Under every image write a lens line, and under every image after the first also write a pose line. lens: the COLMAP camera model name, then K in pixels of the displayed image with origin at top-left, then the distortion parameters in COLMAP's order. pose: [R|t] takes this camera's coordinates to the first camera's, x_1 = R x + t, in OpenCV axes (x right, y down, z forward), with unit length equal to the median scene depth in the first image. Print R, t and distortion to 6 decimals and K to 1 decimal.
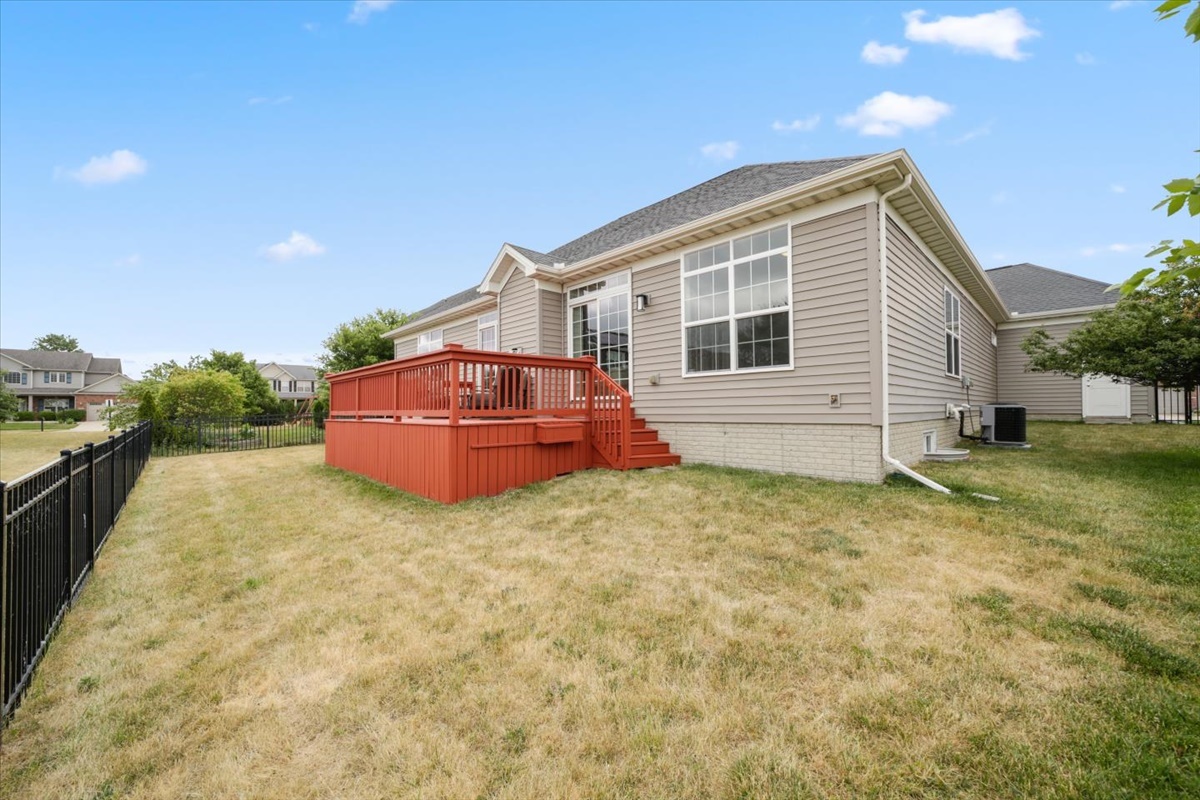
lens RADIAL K [[458.8, 0, 600.0], [0, 458.8, 400.0], [0, 0, 1]] dist [-0.000017, 0.000012]
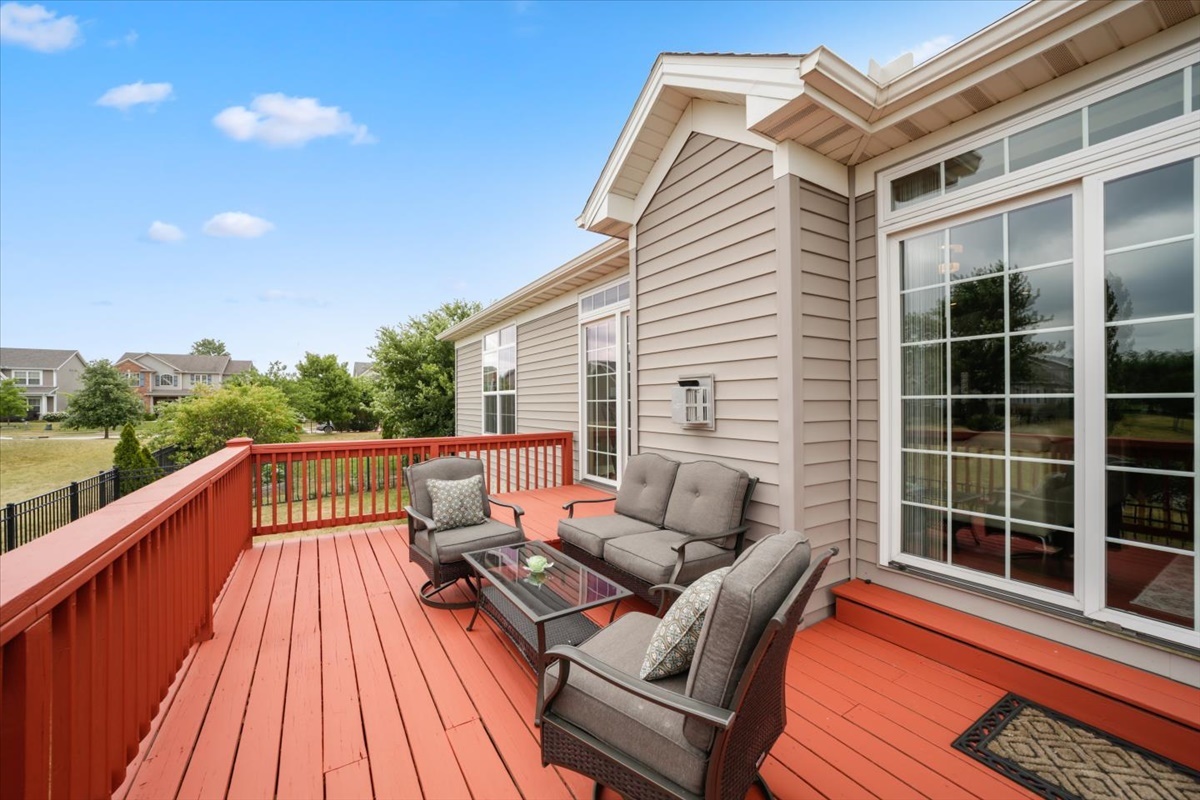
lens RADIAL K [[458.8, 0, 600.0], [0, 458.8, 400.0], [0, 0, 1]] dist [-0.000017, 0.000012]
pose [[0.979639, -0.000369, -0.200767, -0.104880], [0.004911, 0.999743, 0.022123, -0.060397], [0.200707, -0.022659, 0.979389, 0.381359]]
